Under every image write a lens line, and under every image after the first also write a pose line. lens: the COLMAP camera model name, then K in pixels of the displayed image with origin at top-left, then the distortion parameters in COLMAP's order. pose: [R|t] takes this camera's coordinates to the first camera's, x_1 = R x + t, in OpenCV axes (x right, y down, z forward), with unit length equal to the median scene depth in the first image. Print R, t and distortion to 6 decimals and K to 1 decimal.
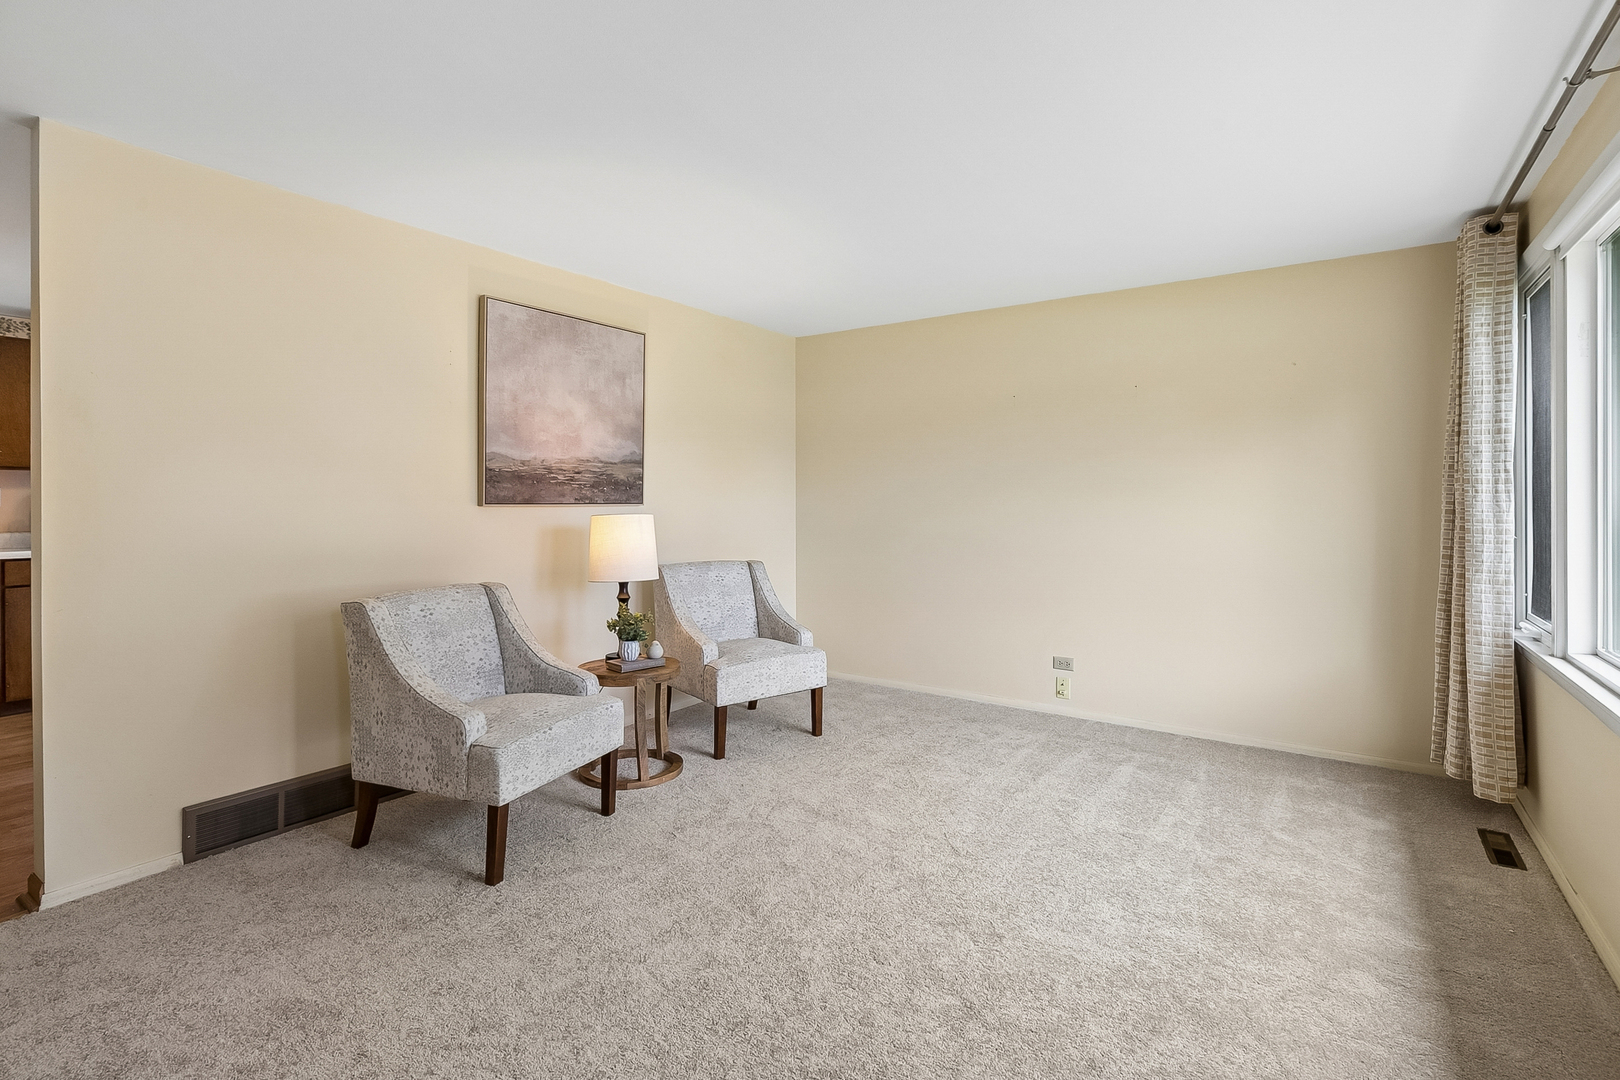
lens RADIAL K [[754.3, 0, 764.4], [0, 754.3, 489.4], [0, 0, 1]] dist [-0.002155, -0.000078]
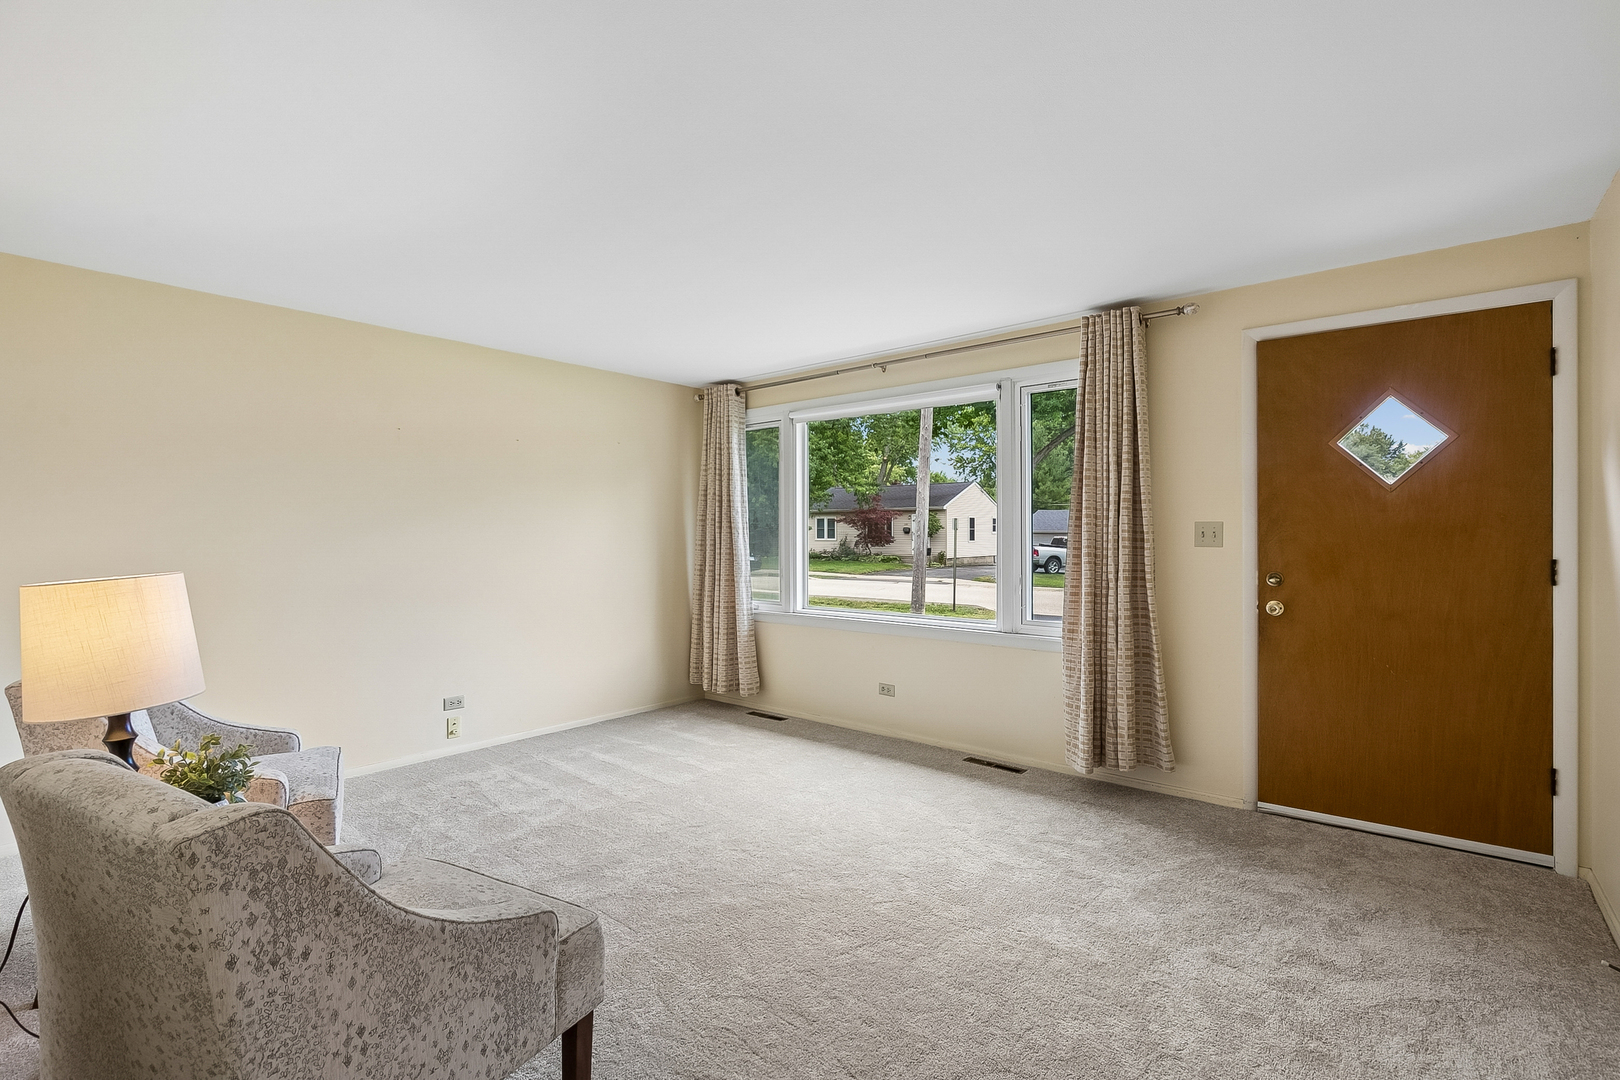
lens RADIAL K [[754.3, 0, 813.5], [0, 754.3, 538.6], [0, 0, 1]] dist [-0.002155, -0.000078]
pose [[0.074468, -0.004038, 0.997215, -0.822830], [0.000086, 0.999992, 0.004042, 0.007077], [-0.997223, -0.000215, 0.074468, 0.626319]]
